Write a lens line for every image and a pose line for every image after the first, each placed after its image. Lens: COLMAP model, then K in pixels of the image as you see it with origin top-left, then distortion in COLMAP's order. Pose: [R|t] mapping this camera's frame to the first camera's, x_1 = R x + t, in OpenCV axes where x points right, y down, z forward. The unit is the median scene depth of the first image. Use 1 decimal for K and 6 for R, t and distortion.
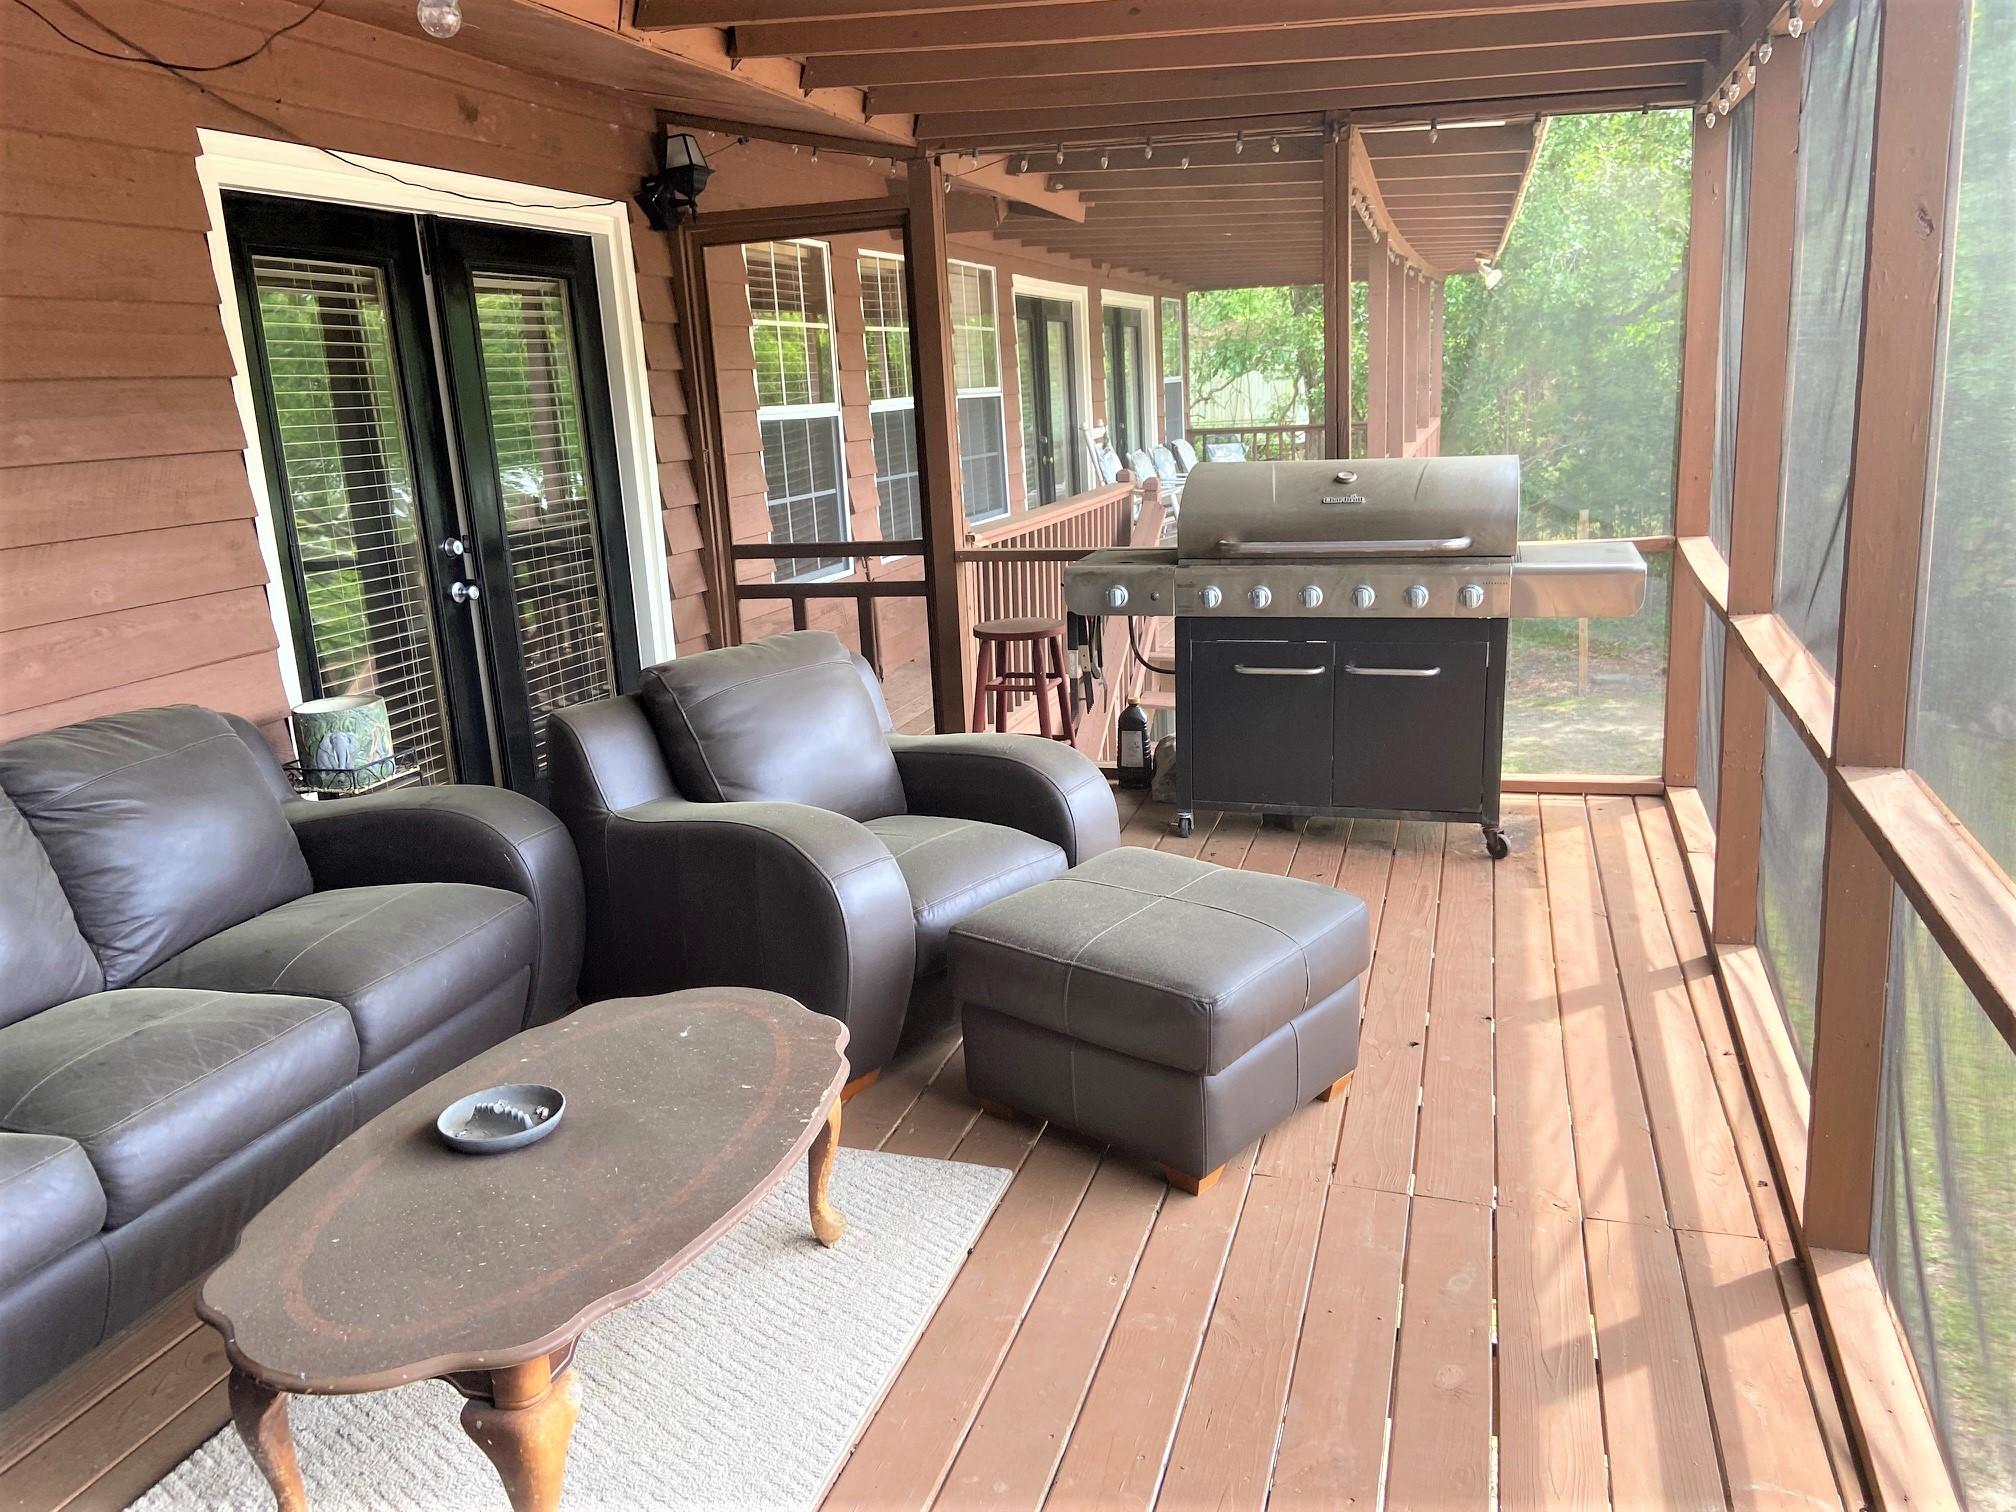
lens RADIAL K [[1512.1, 0, 1003.2], [0, 1512.1, 740.0], [0, 0, 1]] dist [0.113019, -0.142733]
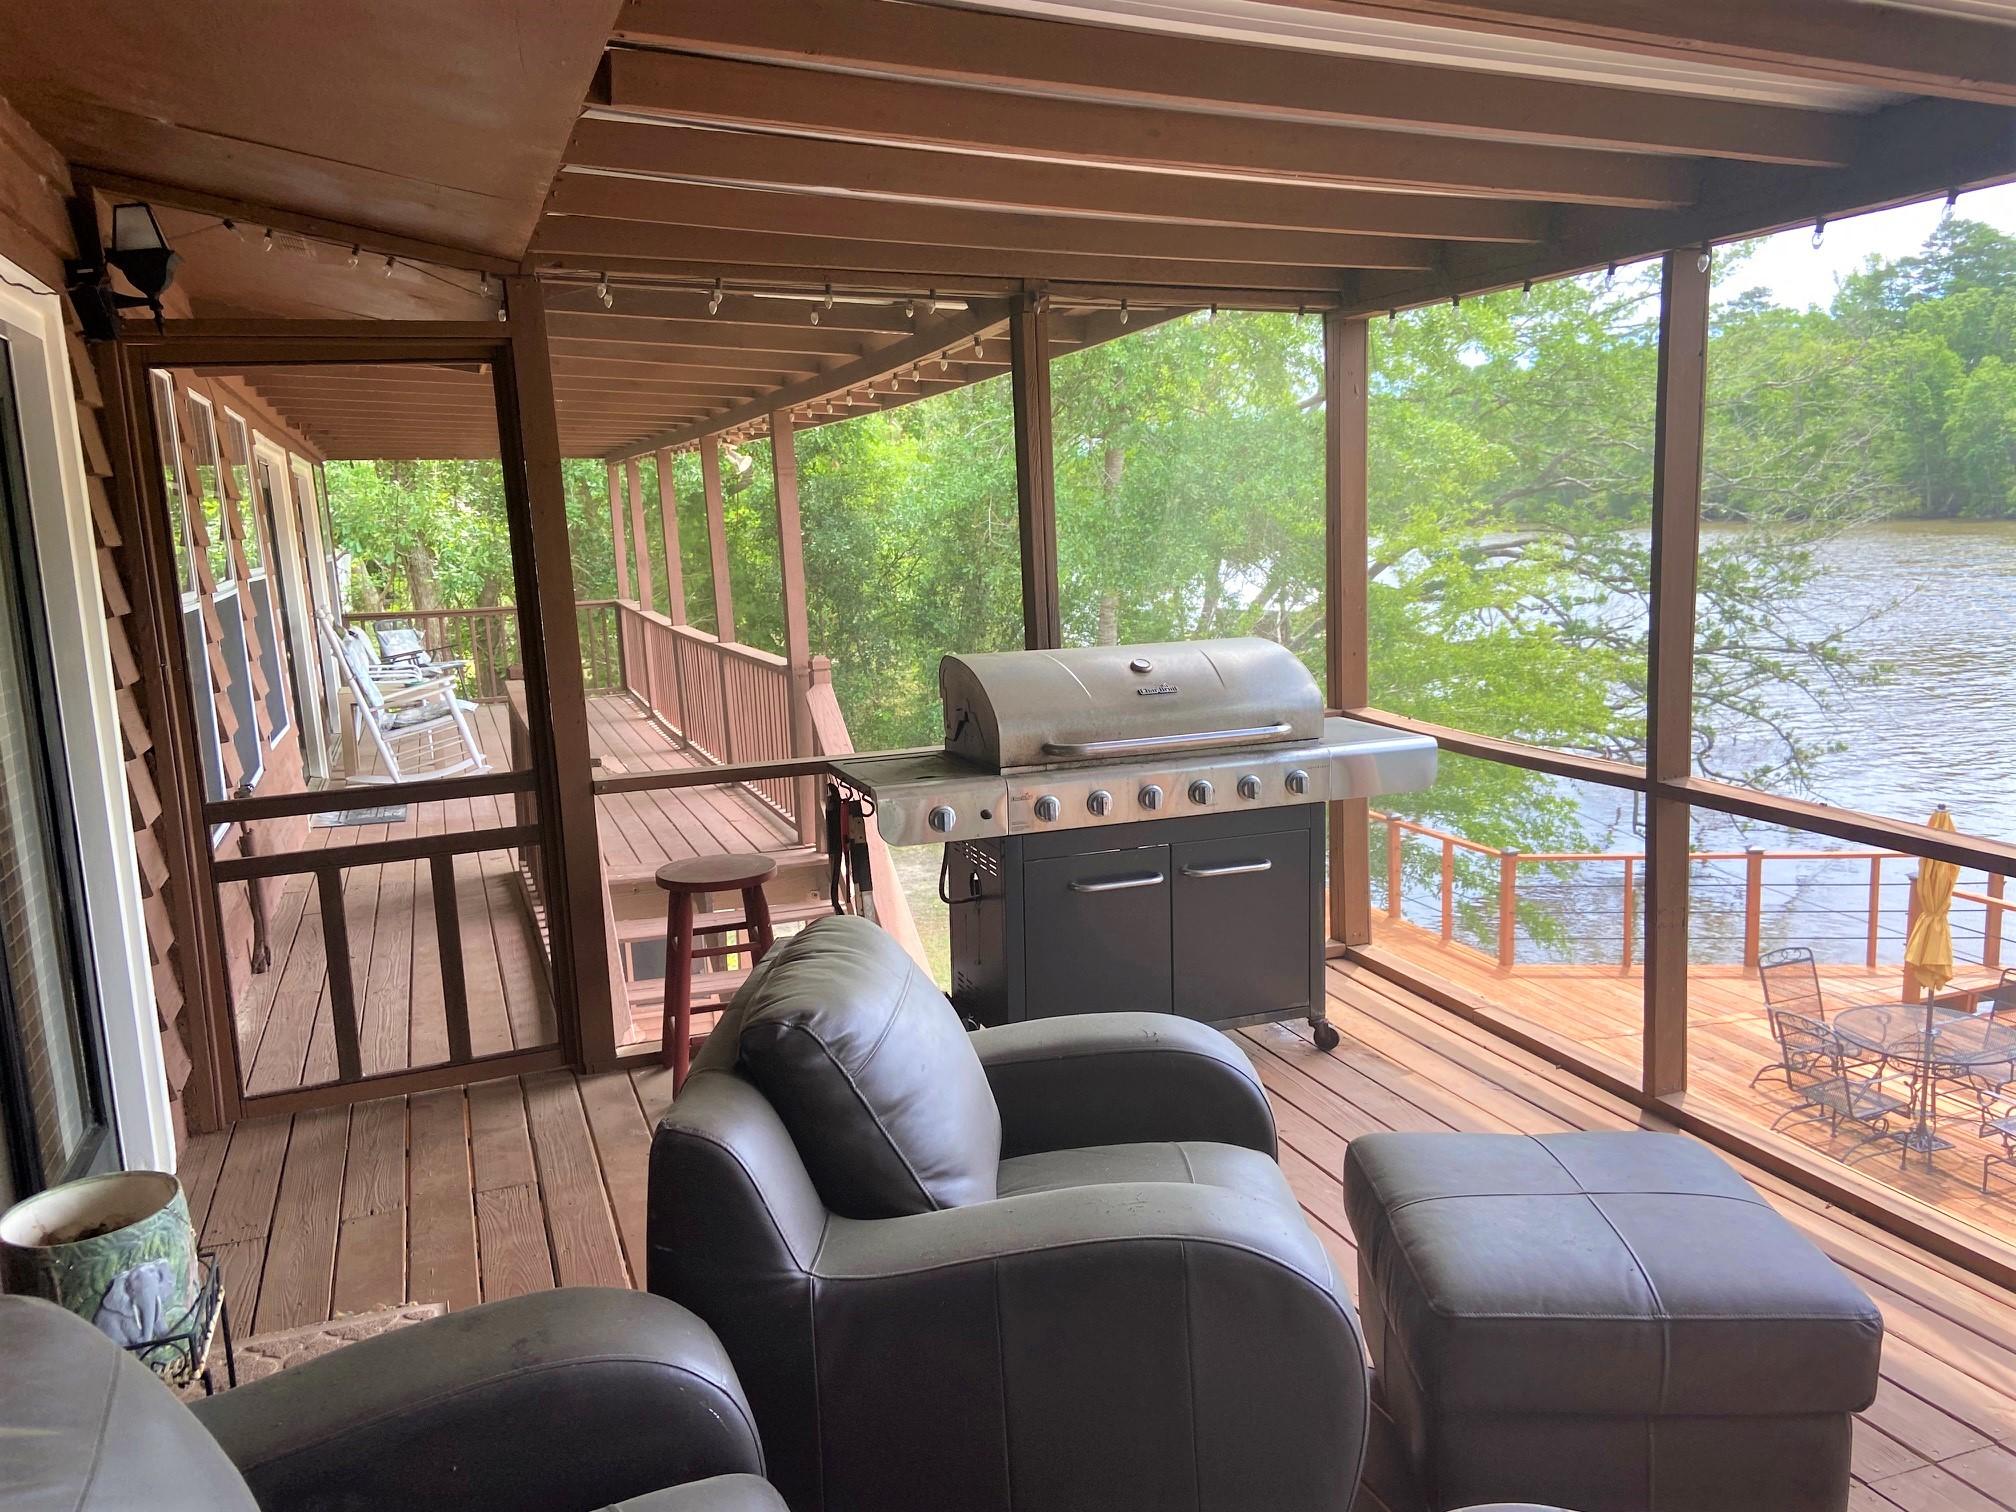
lens RADIAL K [[1512.1, 0, 1003.2], [0, 1512.1, 740.0], [0, 0, 1]] dist [0.113019, -0.142733]
pose [[0.791922, -0.073497, 0.606183, -0.335613], [0.142419, 0.987582, -0.066317, -0.066563], [-0.593782, 0.138850, 0.792555, 0.279301]]
